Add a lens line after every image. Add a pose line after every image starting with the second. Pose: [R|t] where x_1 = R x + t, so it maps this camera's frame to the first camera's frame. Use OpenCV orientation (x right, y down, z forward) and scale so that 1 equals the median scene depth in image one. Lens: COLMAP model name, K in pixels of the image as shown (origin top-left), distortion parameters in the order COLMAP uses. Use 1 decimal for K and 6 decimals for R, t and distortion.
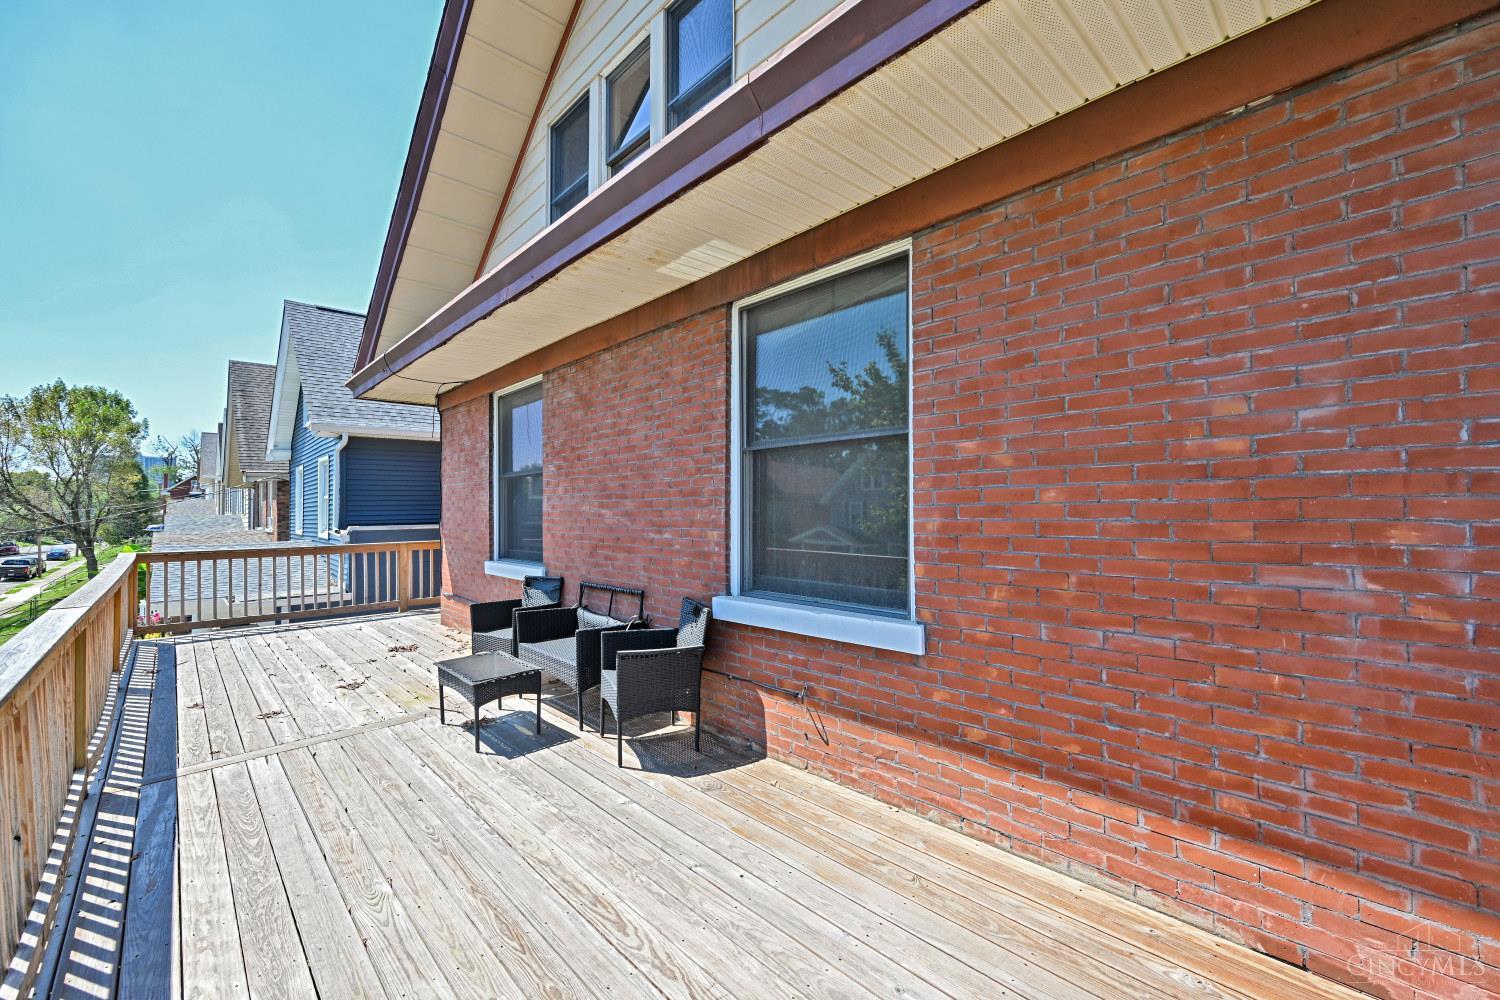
lens RADIAL K [[616.9, 0, 750.7], [0, 616.9, 501.7], [0, 0, 1]] dist [-0.000623, -0.000084]
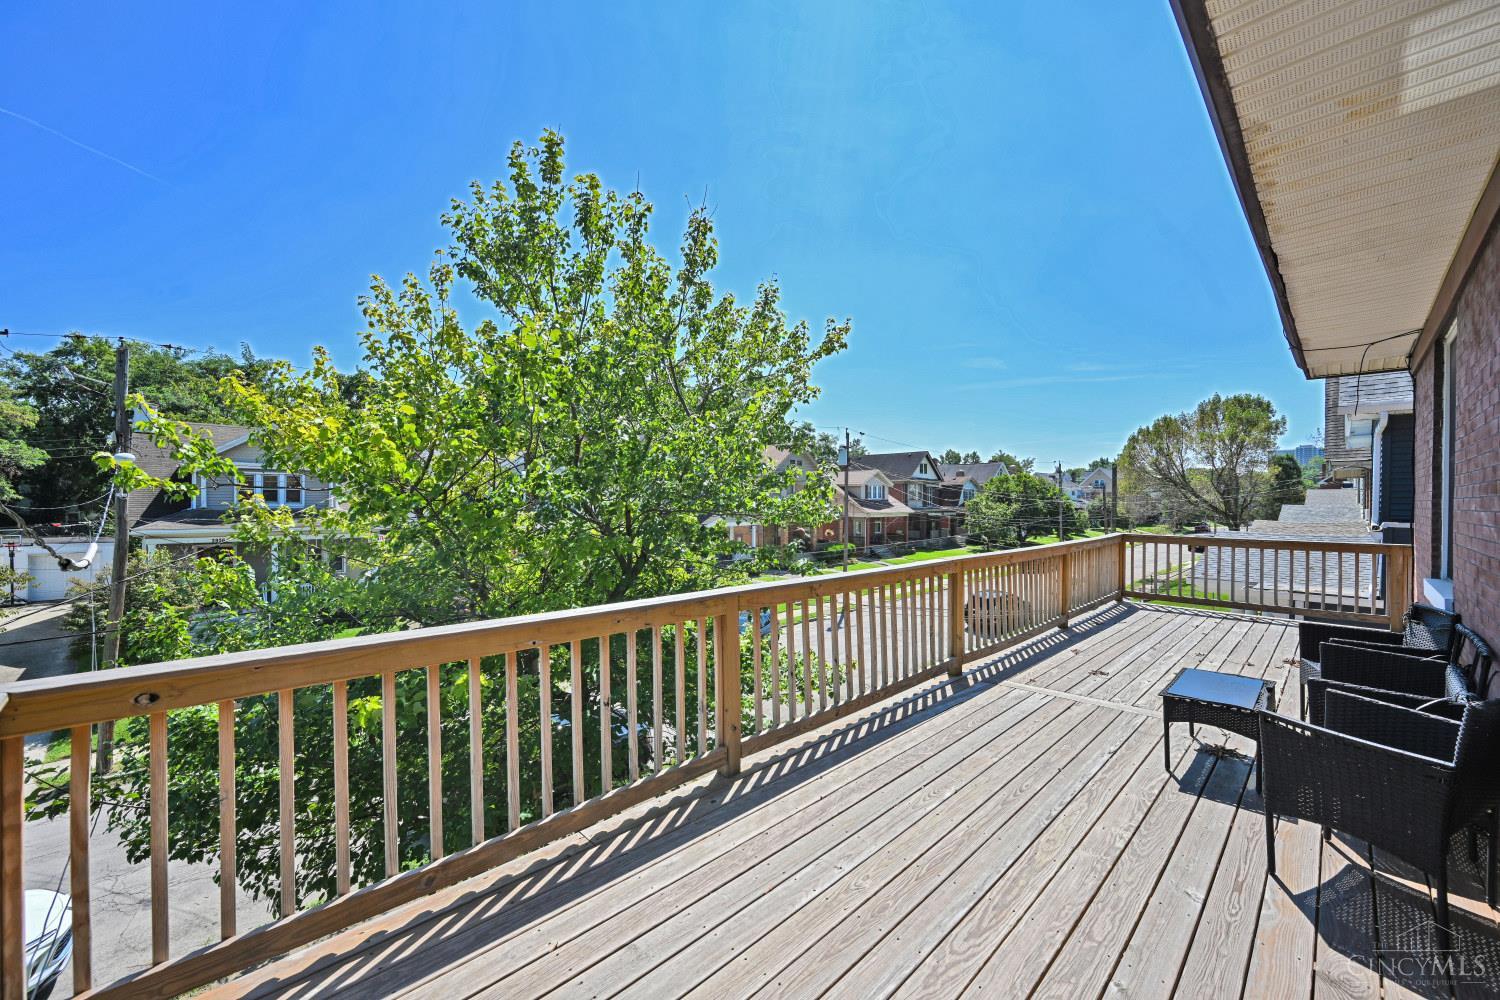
lens RADIAL K [[588.9, 0, 758.5], [0, 588.9, 502.3], [0, 0, 1]] dist [-0.001233, -0.000288]
pose [[0.027535, 0.015779, -0.999496, 0.140344], [0.003472, 0.999868, 0.015880, -0.003071], [0.999615, -0.003908, 0.027476, 0.125114]]
